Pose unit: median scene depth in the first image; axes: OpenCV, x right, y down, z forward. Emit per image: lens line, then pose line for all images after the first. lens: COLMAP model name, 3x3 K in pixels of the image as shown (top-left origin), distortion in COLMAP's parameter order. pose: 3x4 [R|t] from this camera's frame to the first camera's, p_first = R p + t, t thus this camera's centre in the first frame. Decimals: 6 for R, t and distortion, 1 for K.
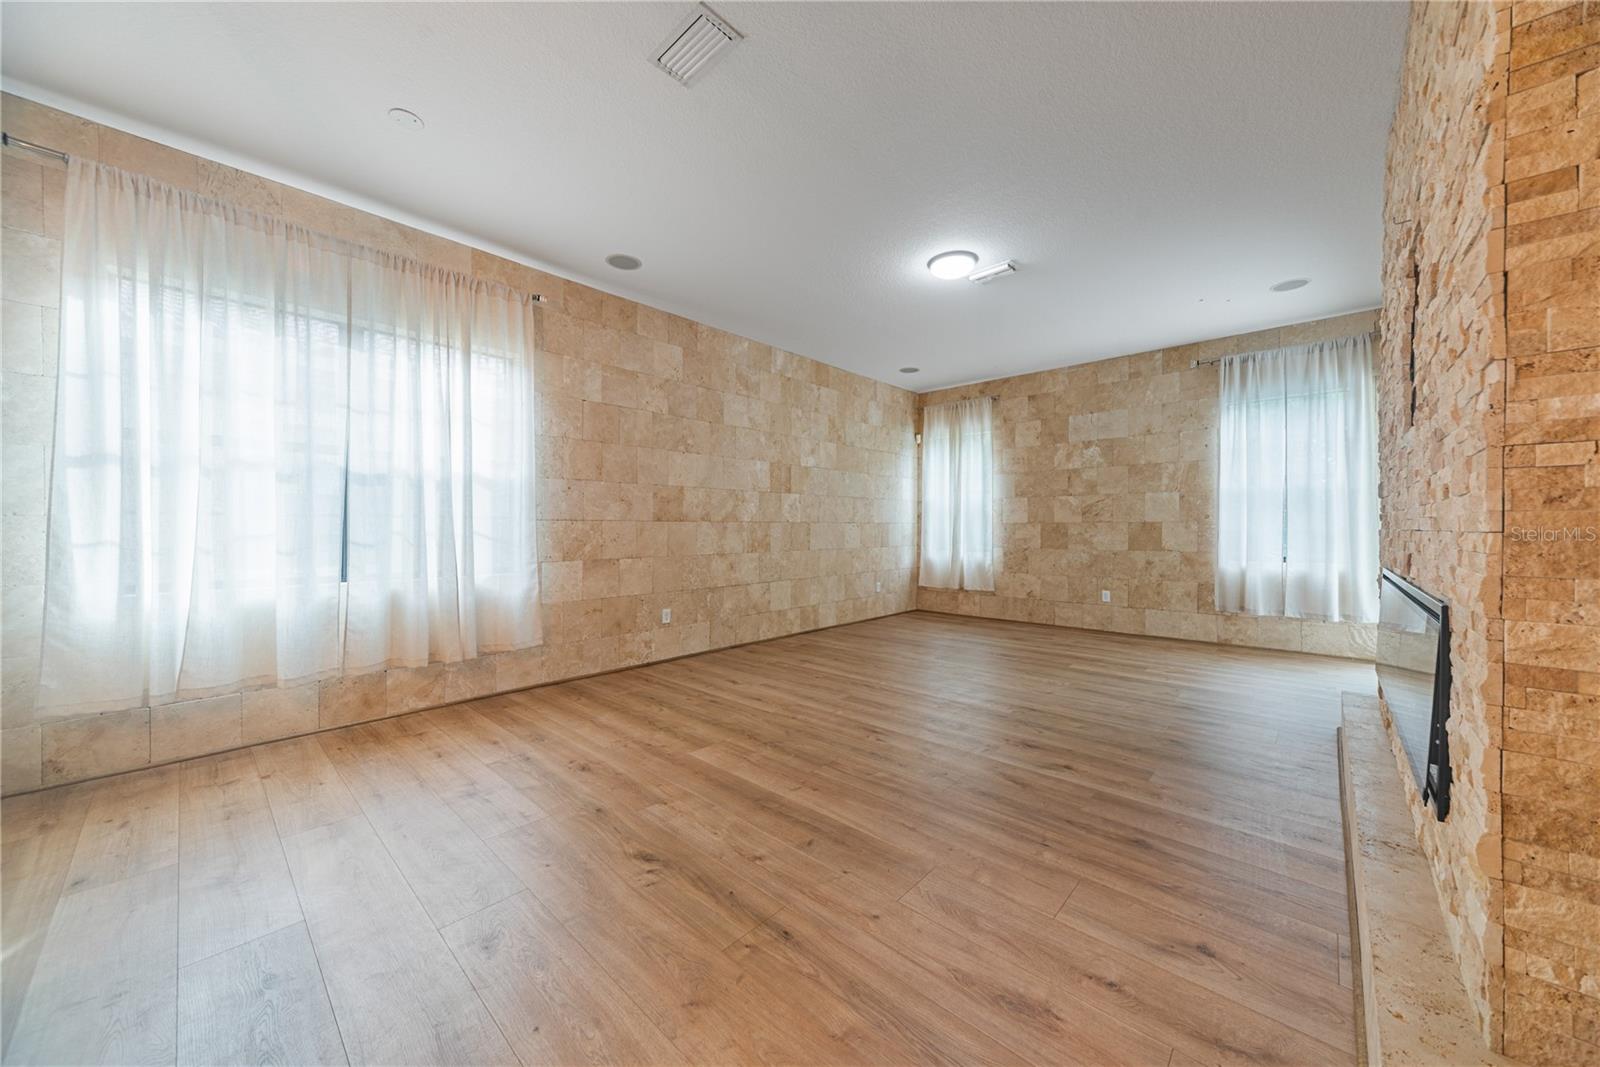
lens RADIAL K [[567.5, 0, 806.2], [0, 567.5, 531.9], [0, 0, 1]] dist [0.007523, 0.000620]
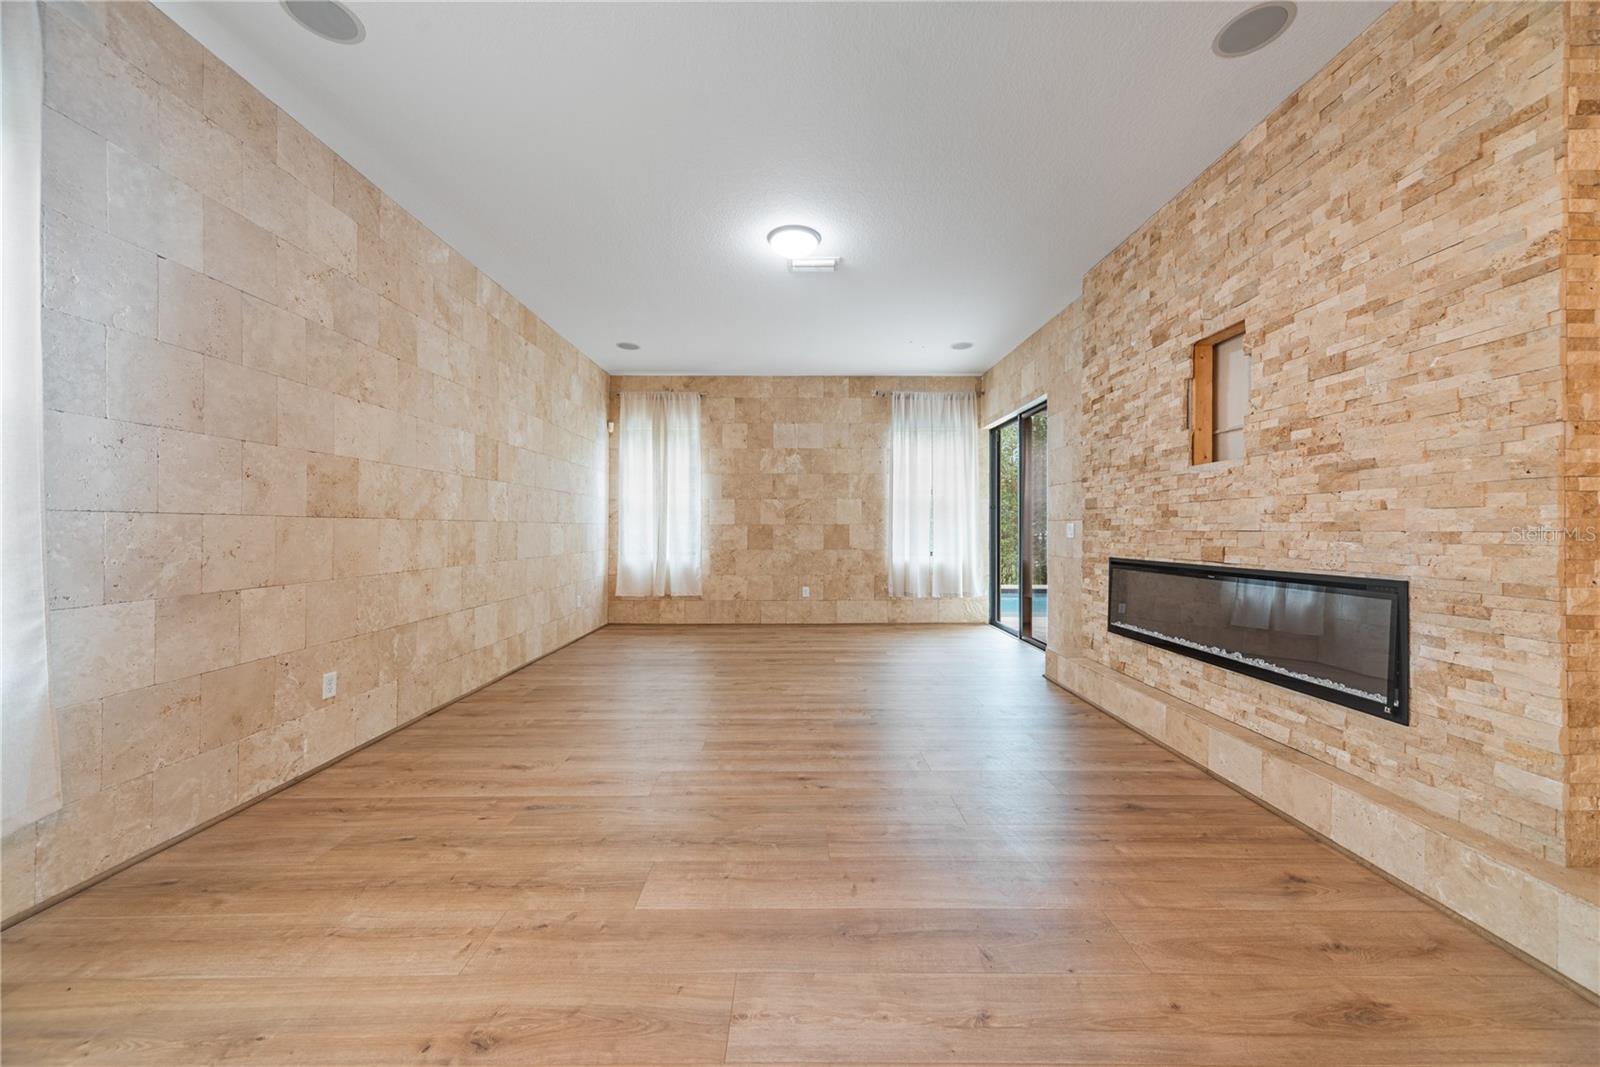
lens RADIAL K [[567.5, 0, 801.5], [0, 567.5, 529.2], [0, 0, 1]] dist [0.007523, 0.000620]
pose [[0.734666, 0.000632, 0.678429, -0.277792], [0.004682, 0.999971, -0.006001, -0.001372], [-0.678413, 0.007585, 0.734641, 0.254038]]
